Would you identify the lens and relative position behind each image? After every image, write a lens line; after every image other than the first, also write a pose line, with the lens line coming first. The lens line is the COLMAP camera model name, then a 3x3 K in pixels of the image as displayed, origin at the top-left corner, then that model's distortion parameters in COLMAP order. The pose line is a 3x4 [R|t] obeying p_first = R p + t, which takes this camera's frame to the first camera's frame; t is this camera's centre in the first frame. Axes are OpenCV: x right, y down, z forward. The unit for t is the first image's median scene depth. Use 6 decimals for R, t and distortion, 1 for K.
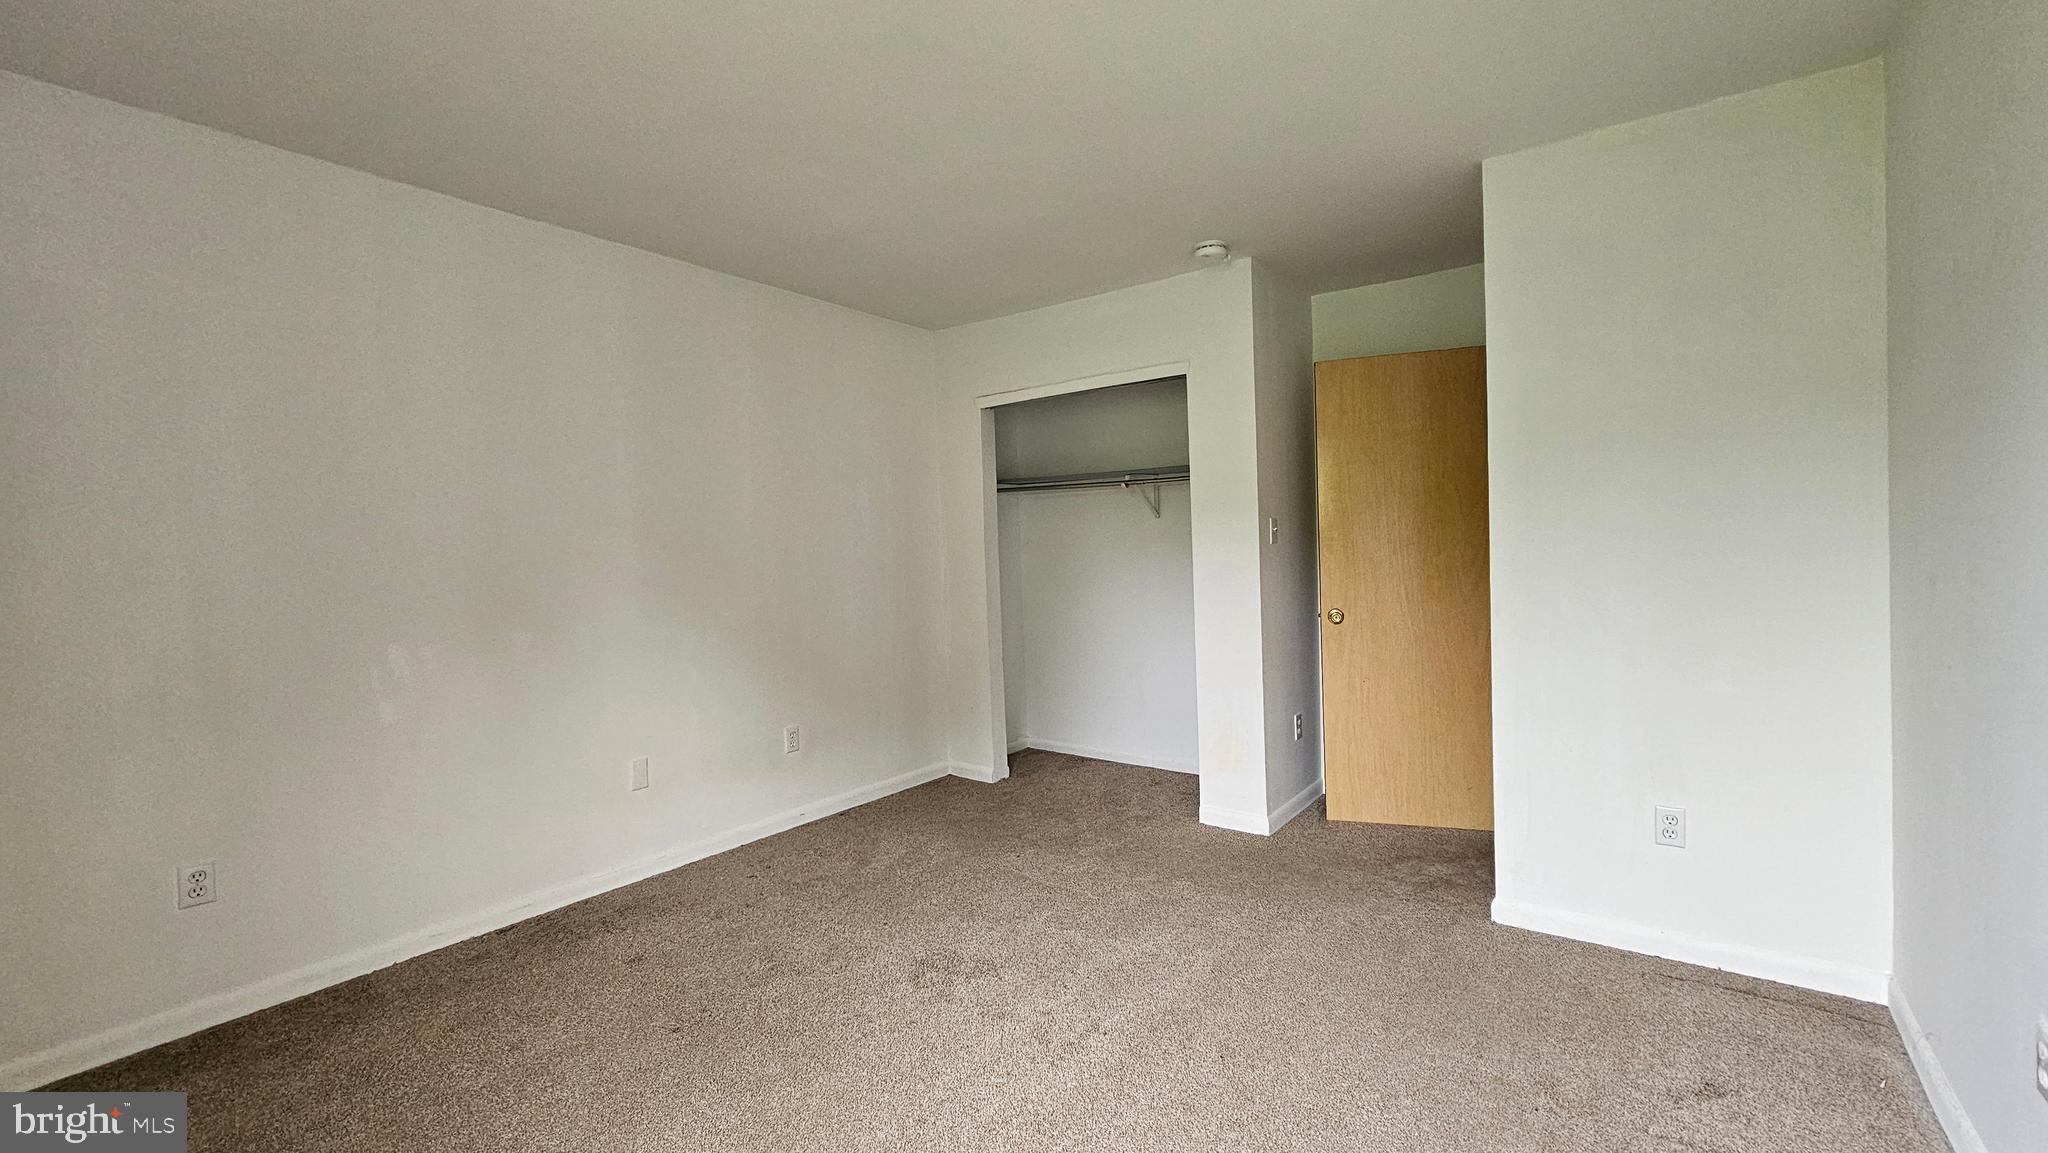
lens RADIAL K [[834.2, 0, 1024.5], [0, 834.2, 567.9], [0, 0, 1]] dist [0.000435, -0.000131]
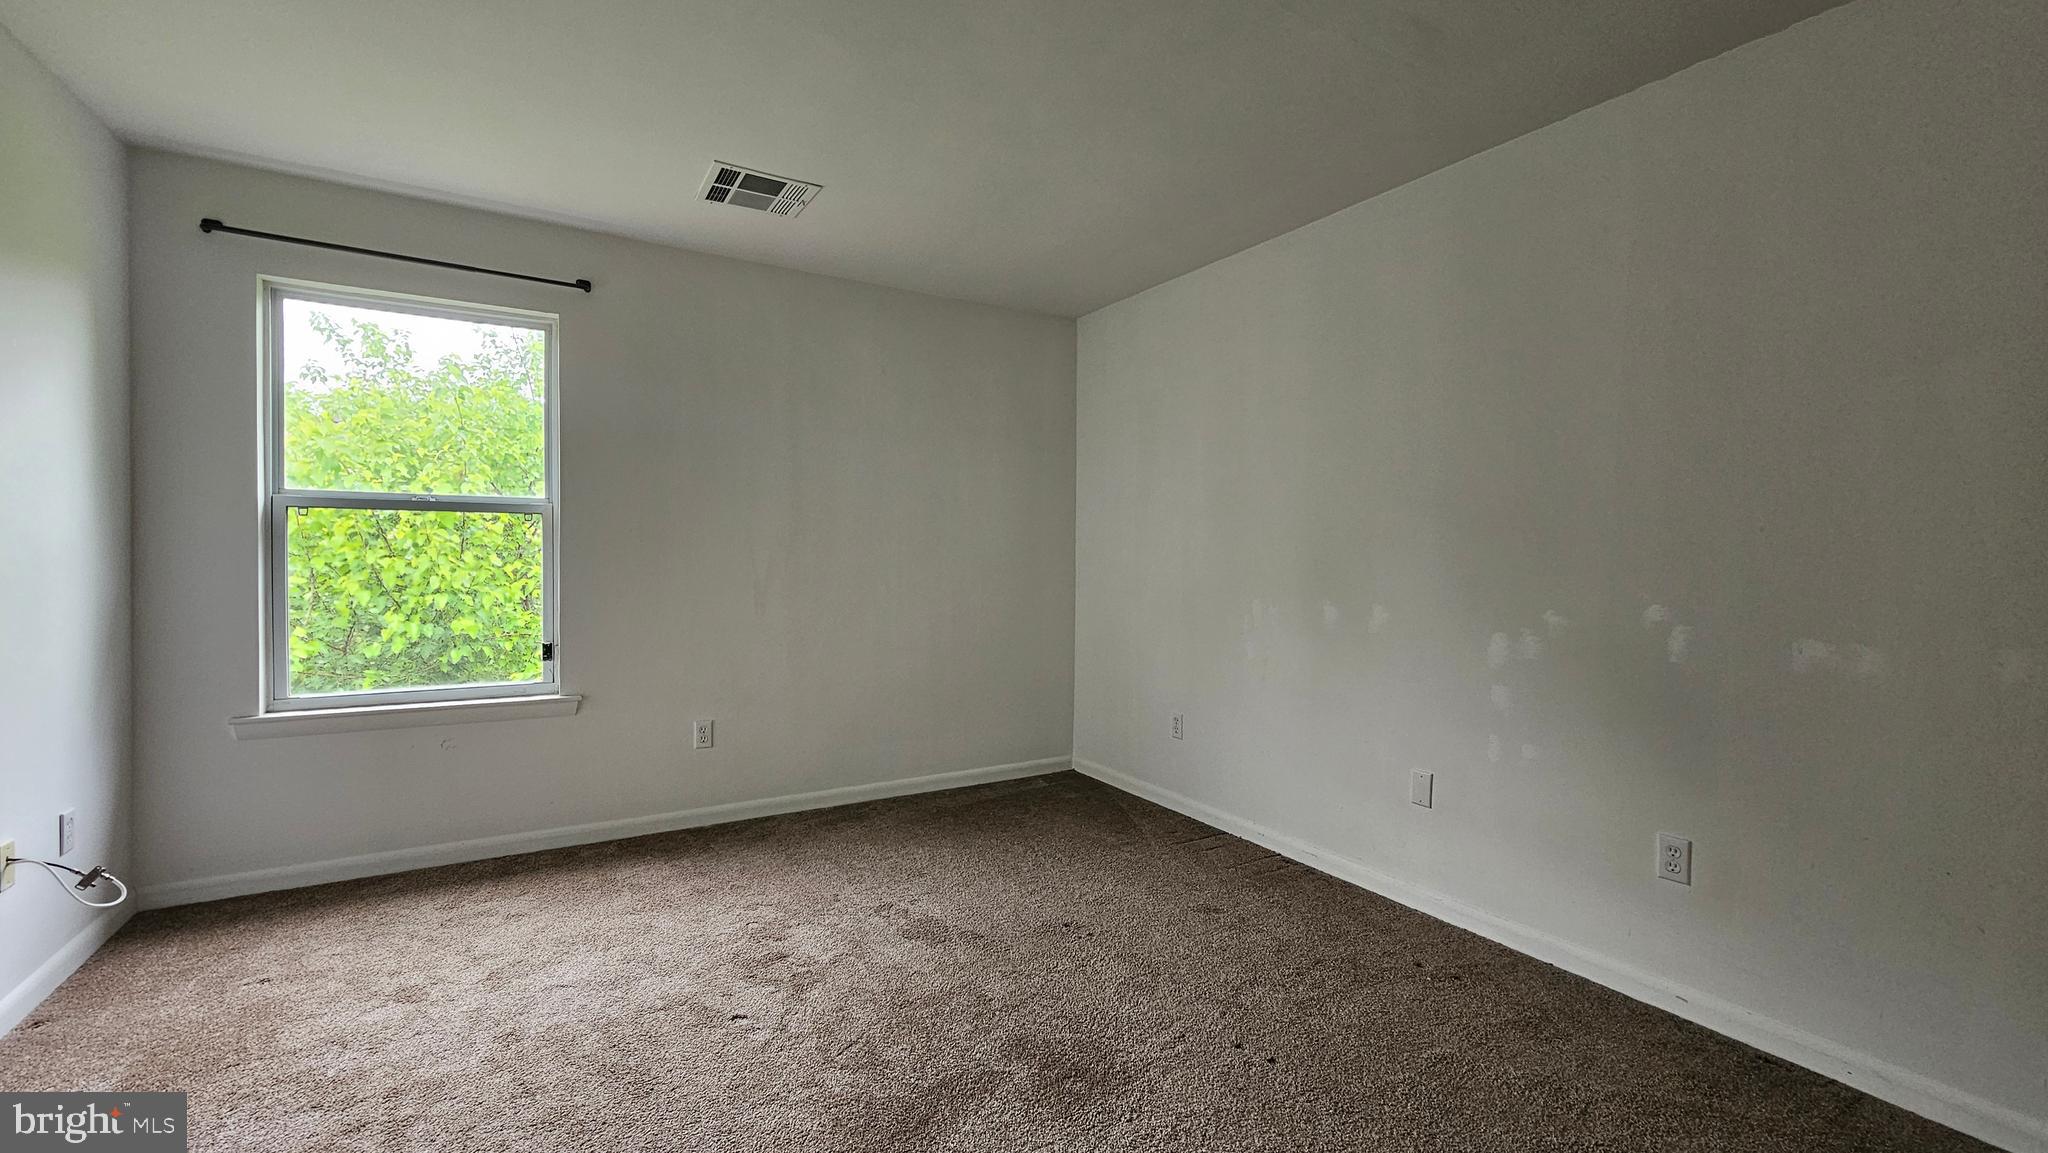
lens RADIAL K [[831.5, 0, 1032.9], [0, 831.5, 570.5], [0, 0, 1]] dist [-0.003324, -0.000918]
pose [[-0.369512, 0.042688, -0.928245, 0.415067], [-0.022040, 0.998261, 0.054682, -0.014267], [0.928964, 0.040665, -0.367929, 0.814461]]
